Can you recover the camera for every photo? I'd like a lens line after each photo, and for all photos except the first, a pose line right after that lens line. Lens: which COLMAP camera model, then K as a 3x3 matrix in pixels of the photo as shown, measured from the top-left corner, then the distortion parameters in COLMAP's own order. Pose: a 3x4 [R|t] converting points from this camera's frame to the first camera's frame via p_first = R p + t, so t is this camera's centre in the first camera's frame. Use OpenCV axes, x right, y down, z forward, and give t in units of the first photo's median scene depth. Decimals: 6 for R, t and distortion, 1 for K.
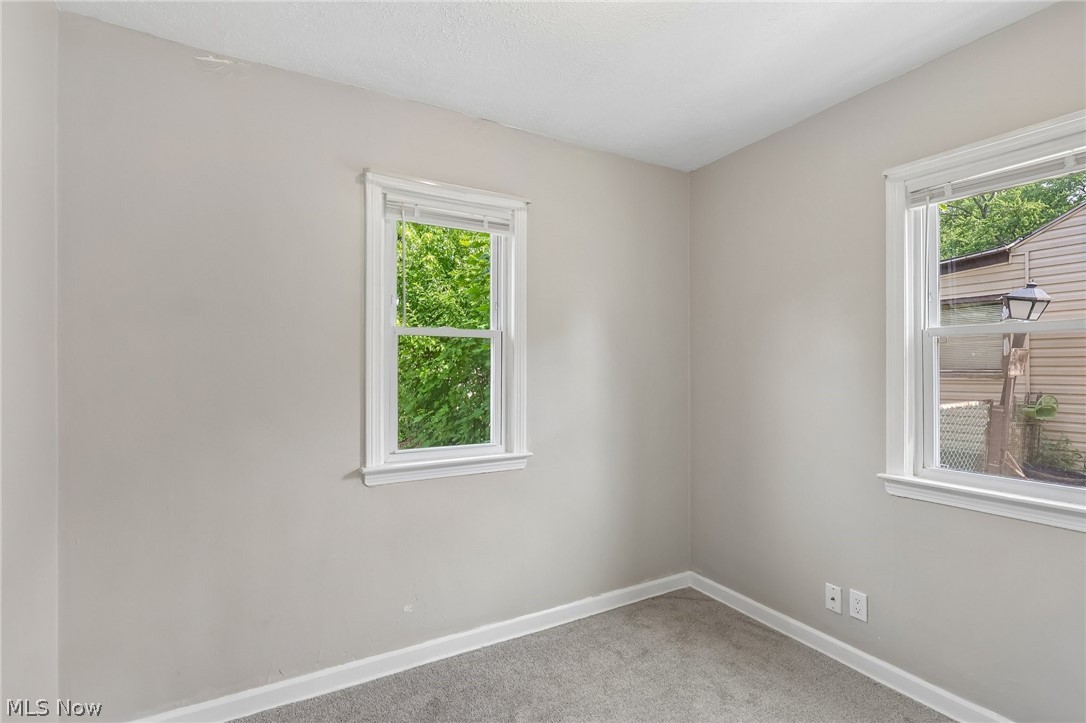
lens RADIAL K [[505.5, 0, 536.9], [0, 505.5, 357.4], [0, 0, 1]] dist [0.001138, 0.000537]
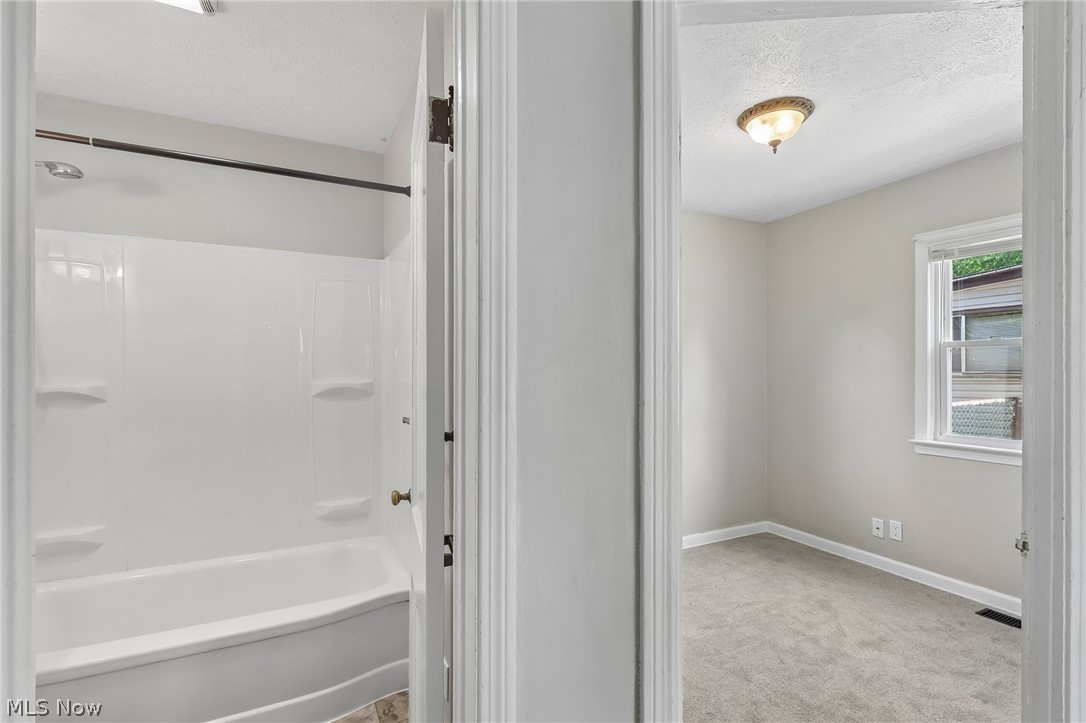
lens RADIAL K [[501.2, 0, 544.7], [0, 501.2, 364.4], [0, 0, 1]] dist [0.001098, 0.000342]
pose [[0.998926, -0.003360, -0.046203, -0.299799], [0.003645, 0.999975, 0.006094, -0.003589], [0.046181, -0.006256, 0.998913, -0.476424]]
